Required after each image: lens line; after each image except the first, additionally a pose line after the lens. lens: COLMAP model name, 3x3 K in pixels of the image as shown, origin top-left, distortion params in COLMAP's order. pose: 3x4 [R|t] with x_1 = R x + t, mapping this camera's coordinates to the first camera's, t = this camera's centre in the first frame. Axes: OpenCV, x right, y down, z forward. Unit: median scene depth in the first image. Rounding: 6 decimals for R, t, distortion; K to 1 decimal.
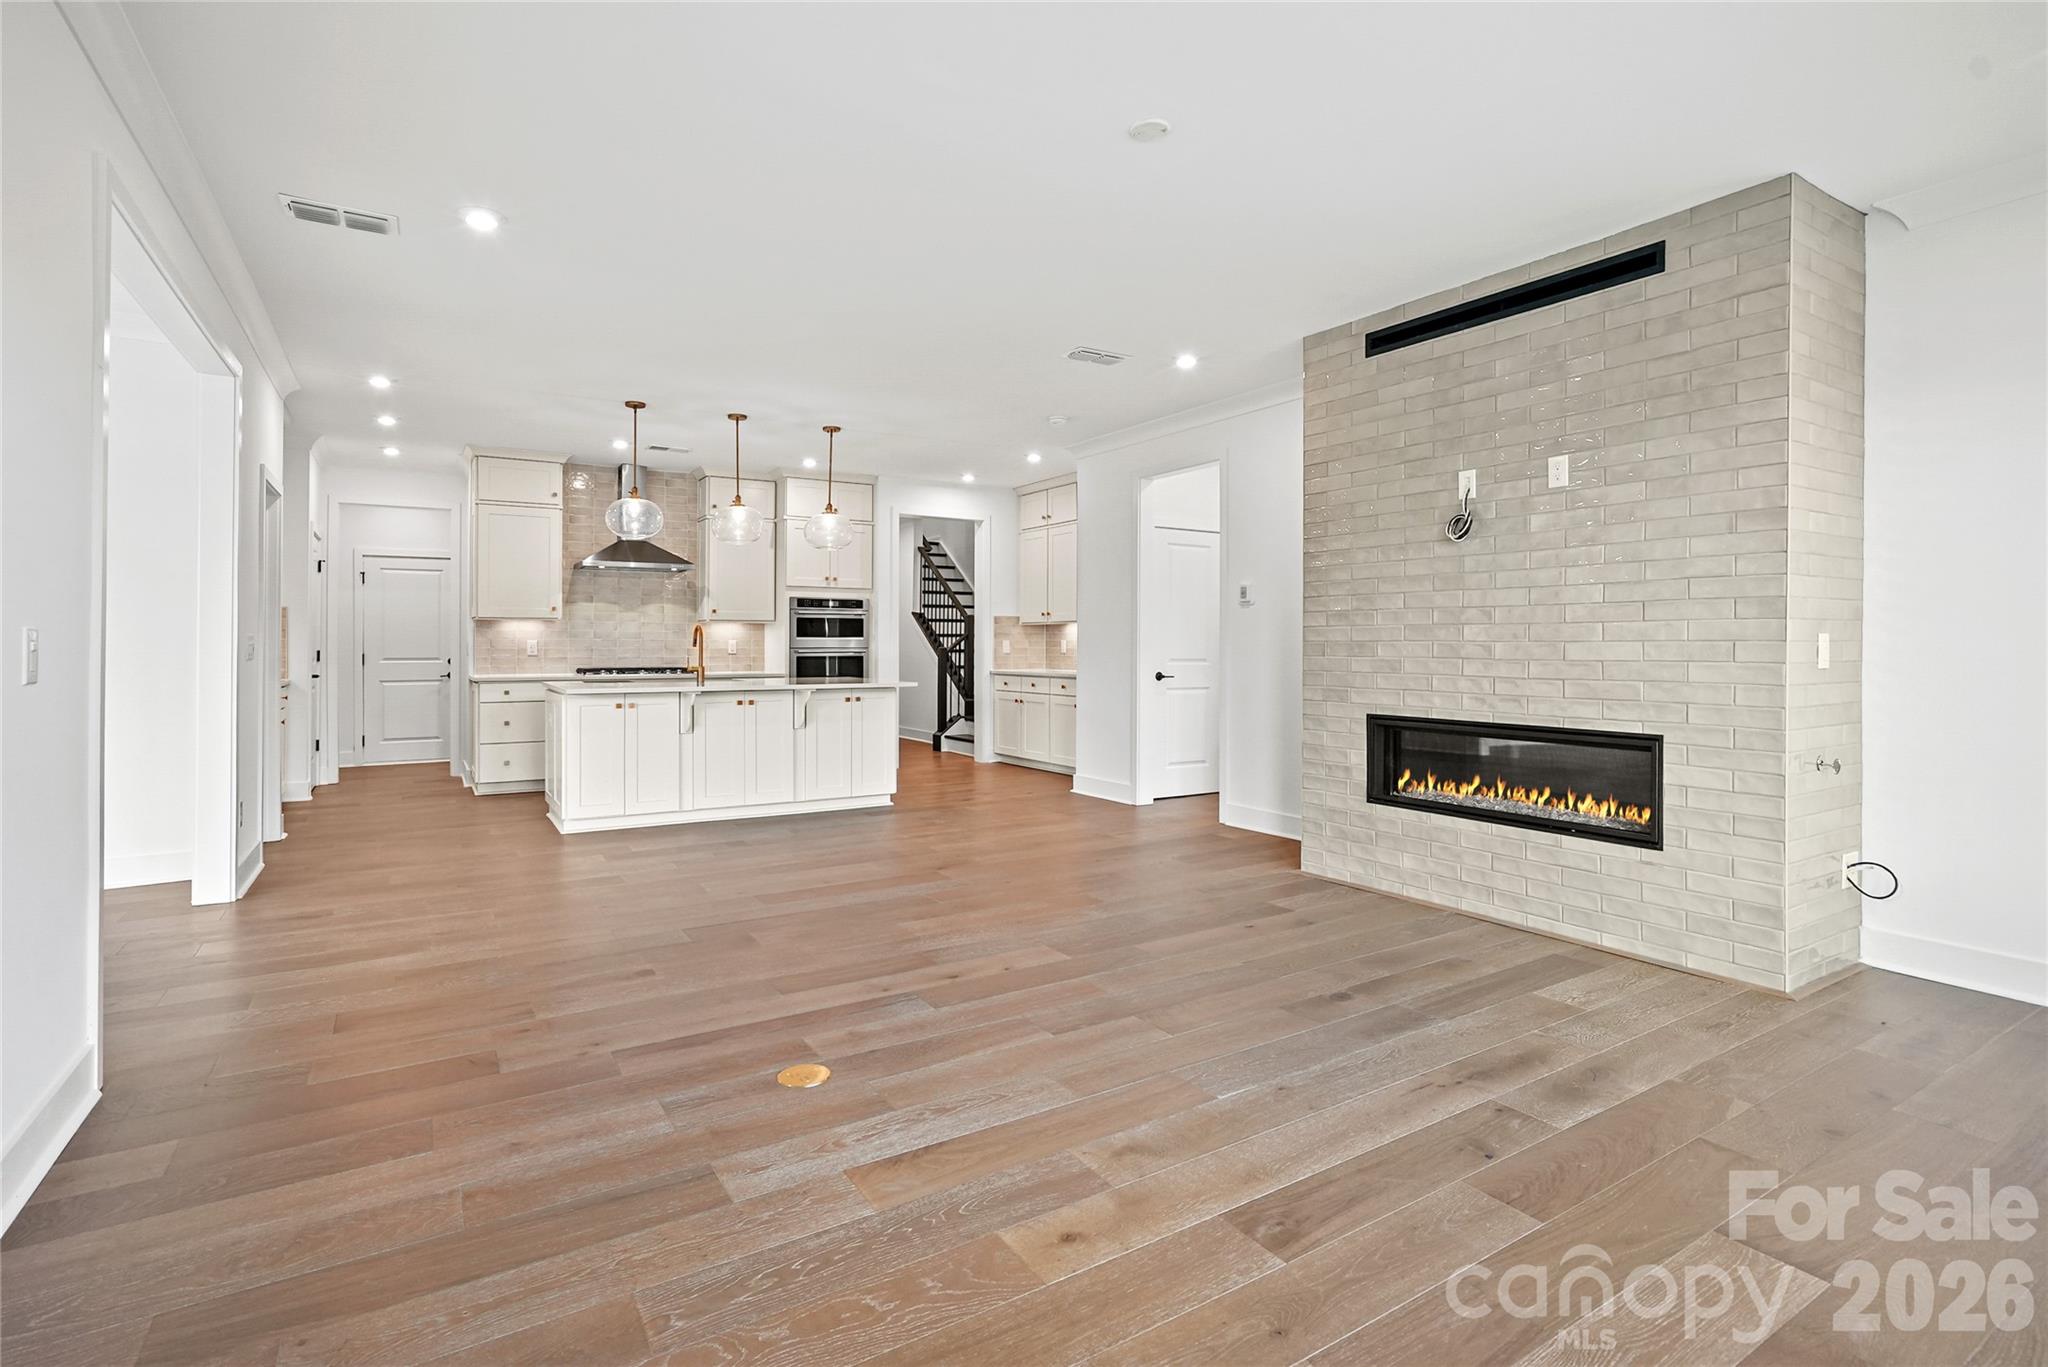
lens RADIAL K [[984.7, 0, 1023.4], [0, 984.7, 638.4], [0, 0, 1]] dist [-0.022221, 0.000404]
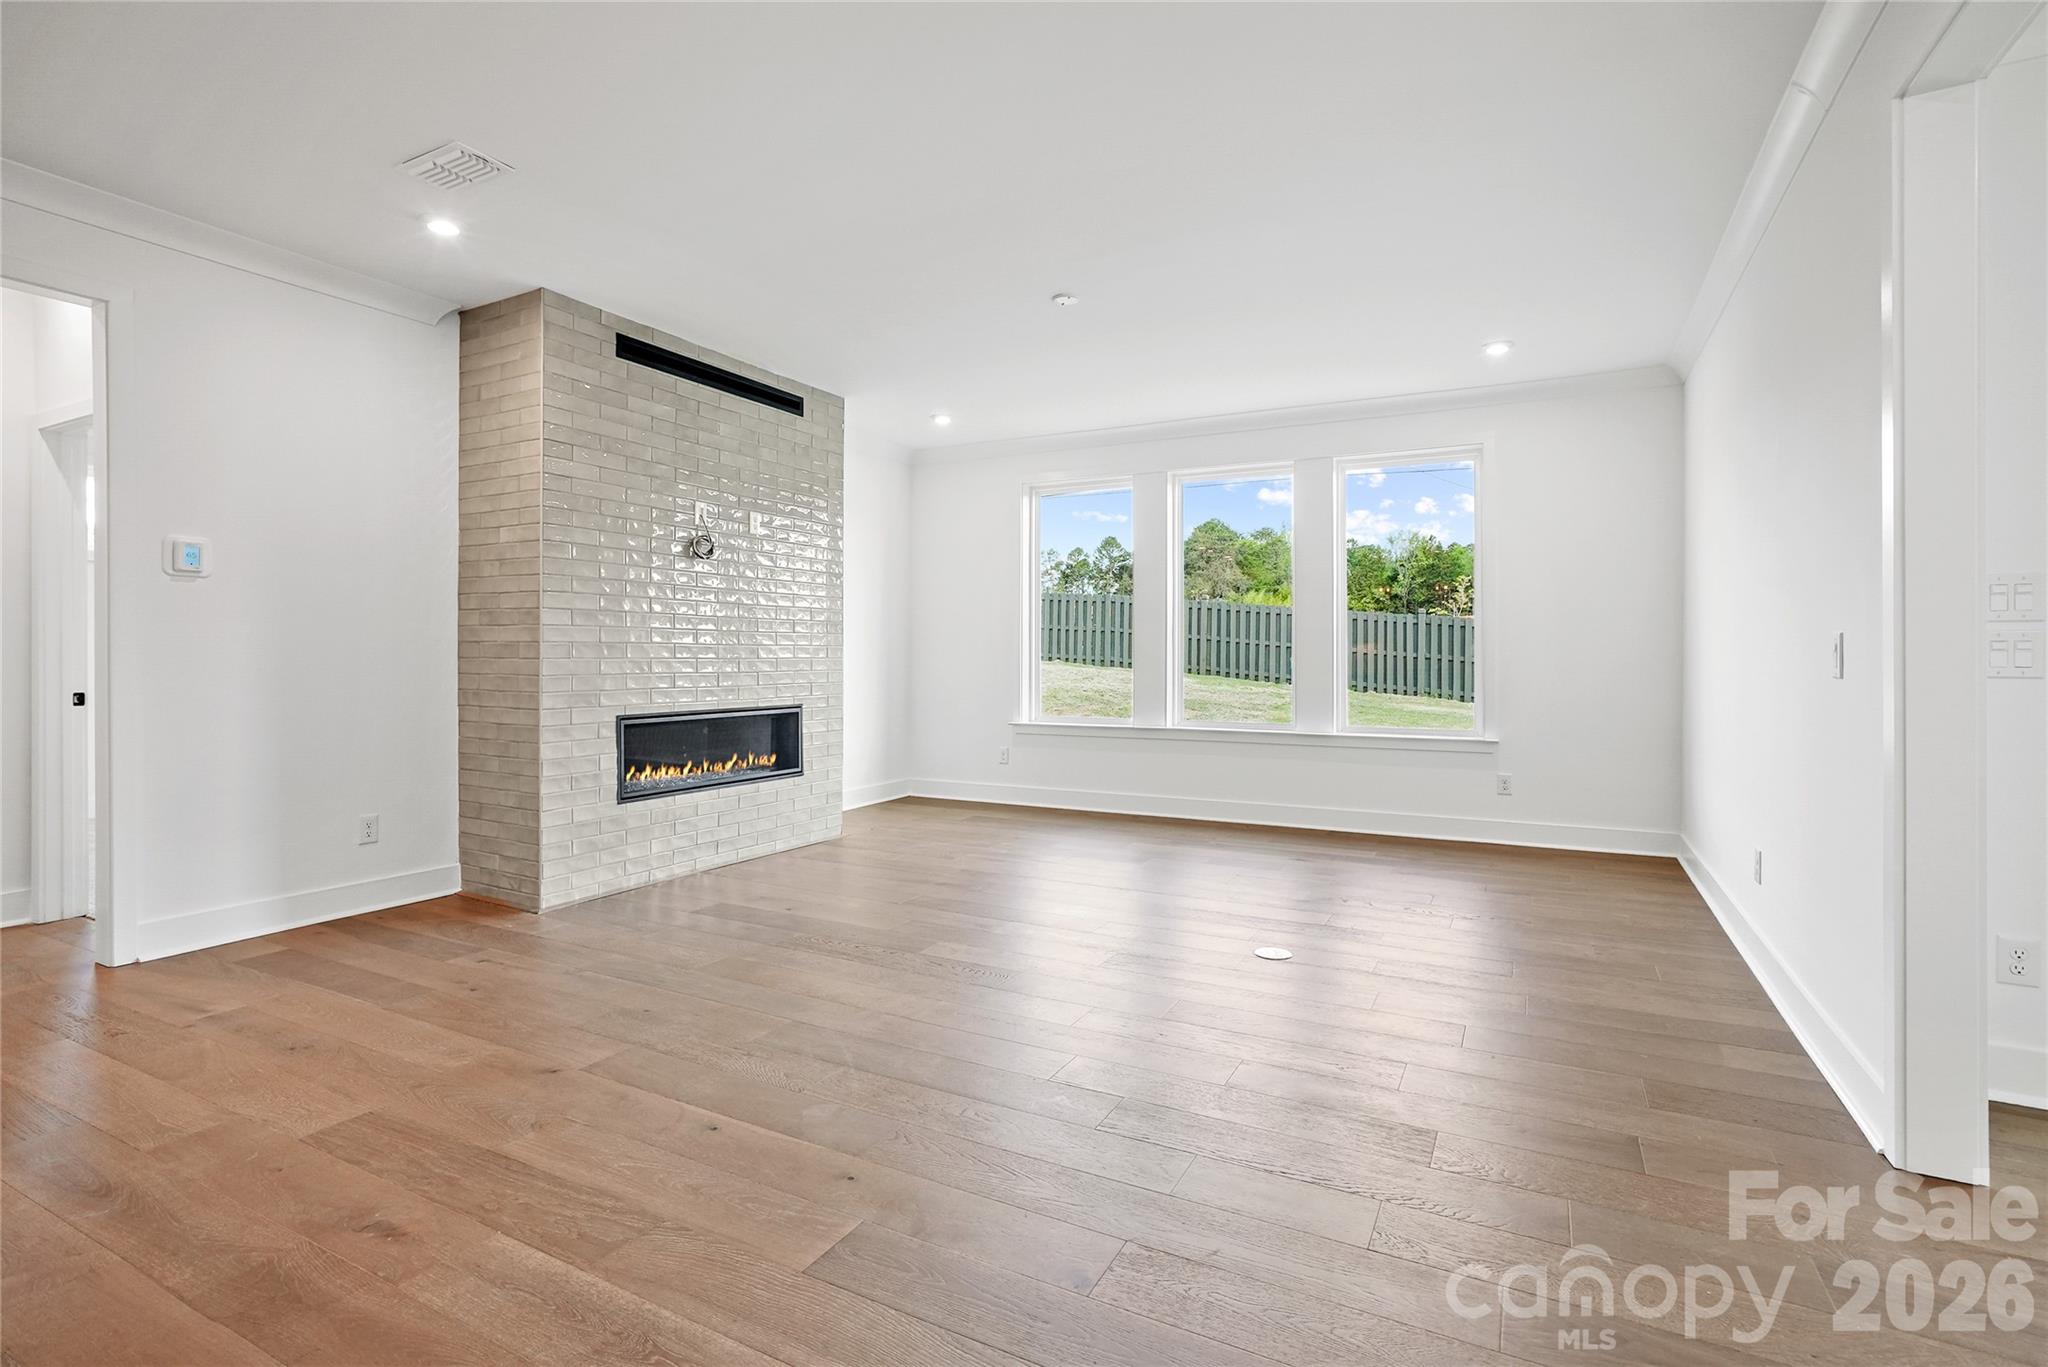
lens RADIAL K [[975.6, 0, 1020.5], [0, 975.6, 656.6], [0, 0, 1]] dist [-0.021276, 0.000505]
pose [[-0.491580, -0.002484, 0.870829, -0.374154], [-0.007513, 0.999971, -0.001389, 0.008080], [-0.870800, -0.007226, -0.491584, 0.596914]]
